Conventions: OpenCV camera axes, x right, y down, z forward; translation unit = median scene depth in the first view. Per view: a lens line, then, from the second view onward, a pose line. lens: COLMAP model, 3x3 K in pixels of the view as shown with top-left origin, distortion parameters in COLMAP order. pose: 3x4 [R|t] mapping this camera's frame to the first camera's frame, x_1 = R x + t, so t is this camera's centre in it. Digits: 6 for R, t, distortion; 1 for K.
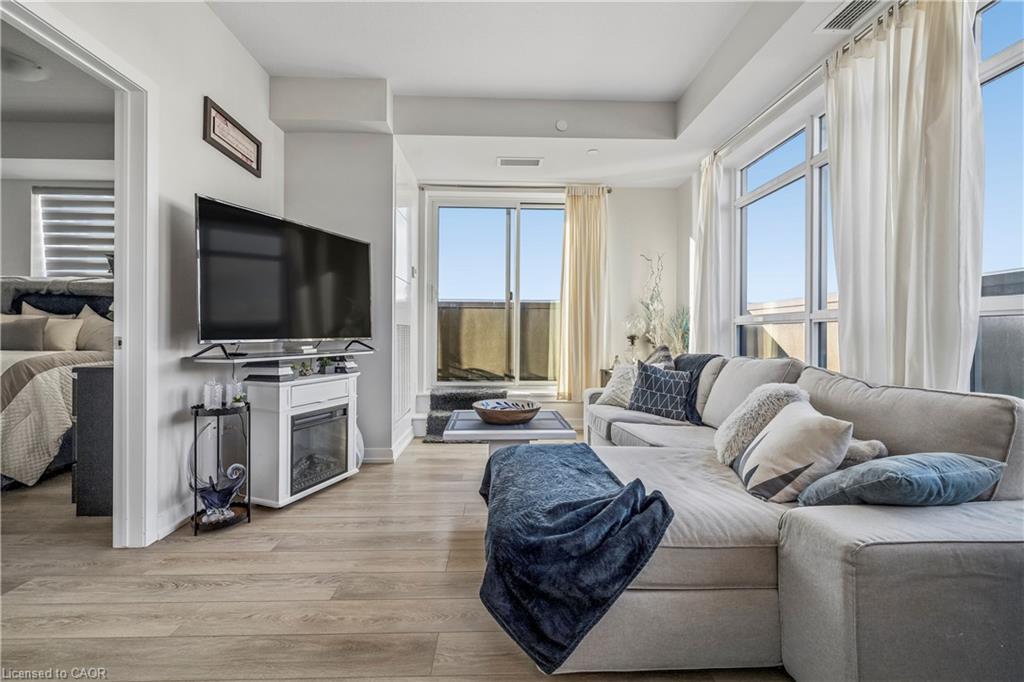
lens RADIAL K [[438.1, 0, 529.4], [0, 438.1, 332.6], [0, 0, 1]] dist [-0.001777, 0.001445]
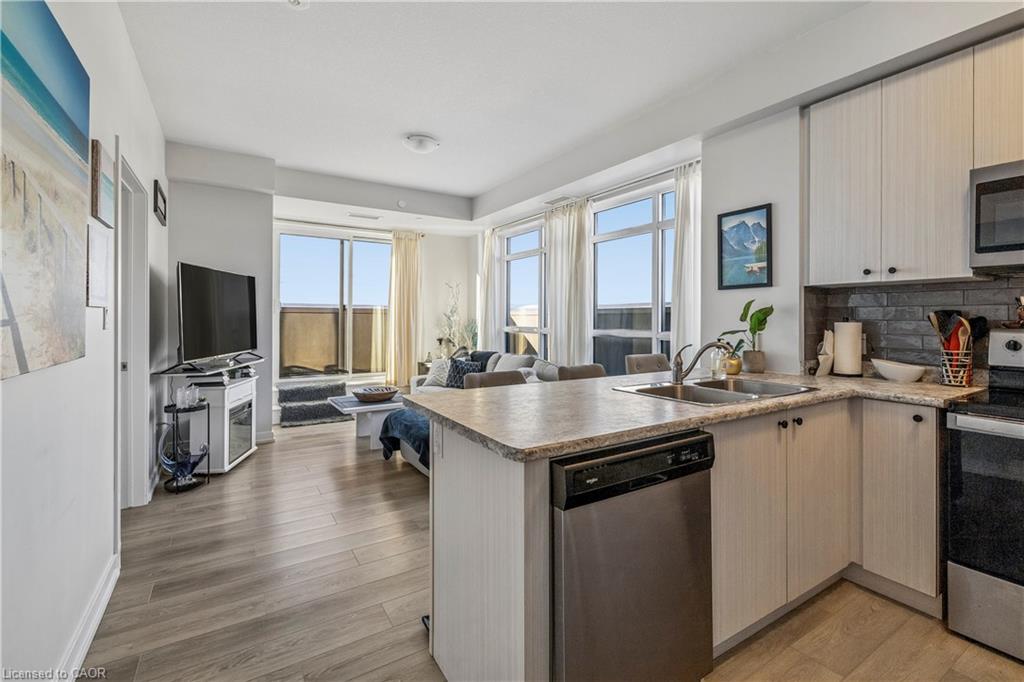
lens RADIAL K [[438.1, 0, 535.6], [0, 438.1, 317.6], [0, 0, 1]] dist [-0.001777, 0.001445]
pose [[0.863158, -0.001161, 0.504933, -0.291247], [-0.000278, 0.999996, 0.002773, -0.083987], [-0.504934, -0.002534, 0.863154, -0.543926]]
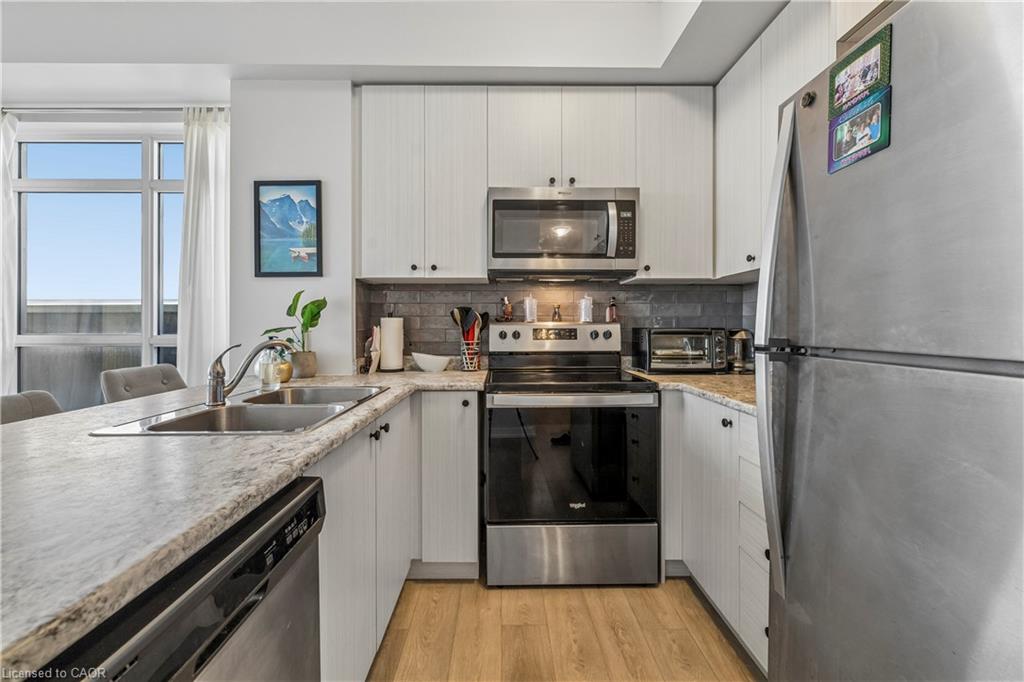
lens RADIAL K [[438.1, 0, 491.4], [0, 438.1, 324.9], [0, 0, 1]] dist [-0.001777, 0.001445]
pose [[0.076882, -0.003044, 0.997036, -0.193915], [-0.000213, 0.999995, 0.003070, -0.064950], [-0.997040, -0.000448, 0.076881, -0.400511]]
